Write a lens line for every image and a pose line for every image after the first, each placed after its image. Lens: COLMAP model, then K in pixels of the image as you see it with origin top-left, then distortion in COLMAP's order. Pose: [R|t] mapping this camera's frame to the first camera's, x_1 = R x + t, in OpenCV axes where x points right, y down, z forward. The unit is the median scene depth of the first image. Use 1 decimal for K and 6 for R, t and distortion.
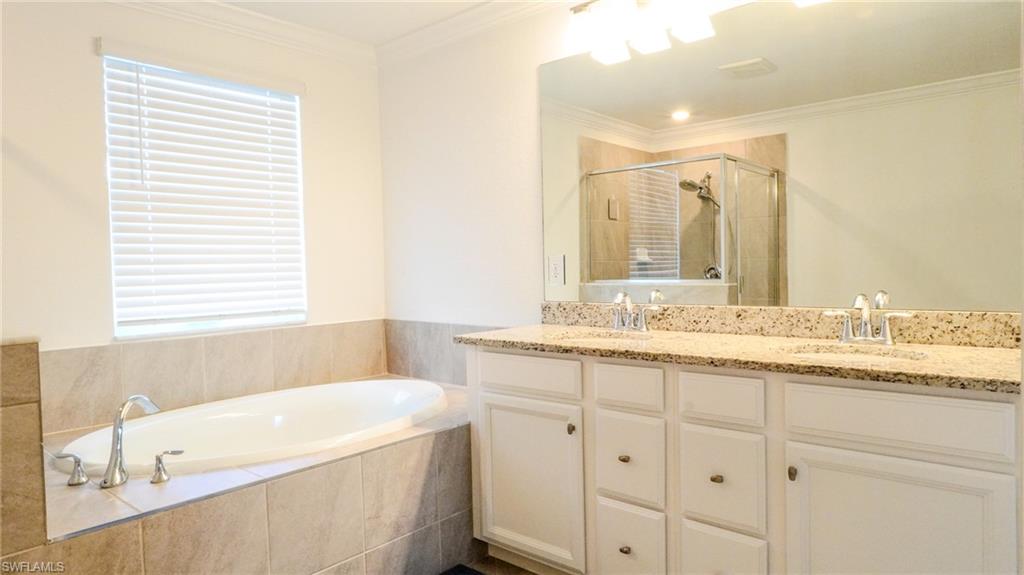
lens RADIAL K [[644.8, 0, 510.4], [0, 644.8, 289.6], [0, 0, 1]] dist [0.003875, 0.001505]
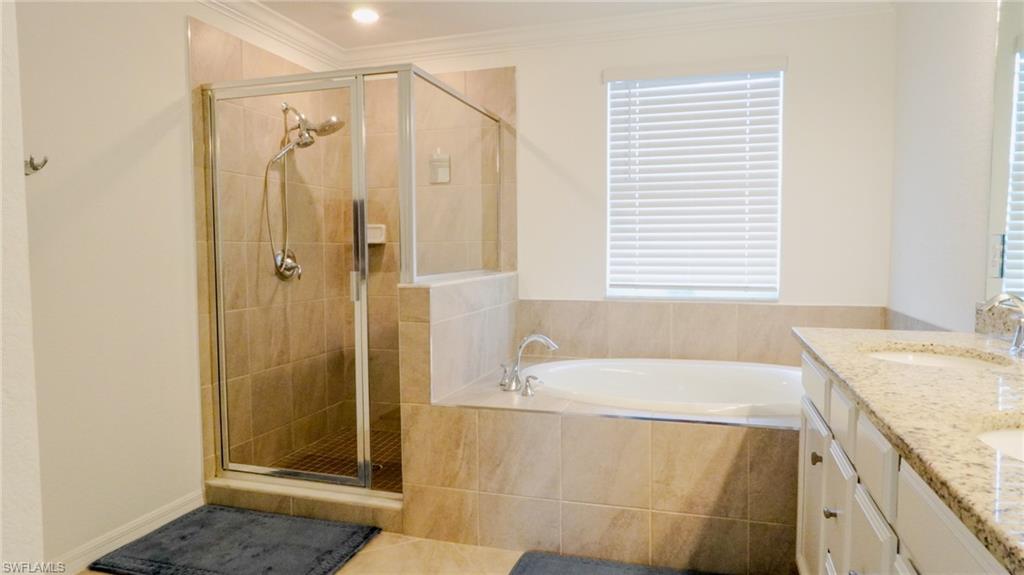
lens RADIAL K [[644.8, 0, 510.4], [0, 644.8, 288.0], [0, 0, 1]] dist [0.003875, 0.001505]
pose [[0.421246, 0.079103, -0.903490, 0.489515], [-0.039933, 0.996841, 0.068658, -0.024355], [0.906067, 0.007157, 0.423074, 0.251355]]
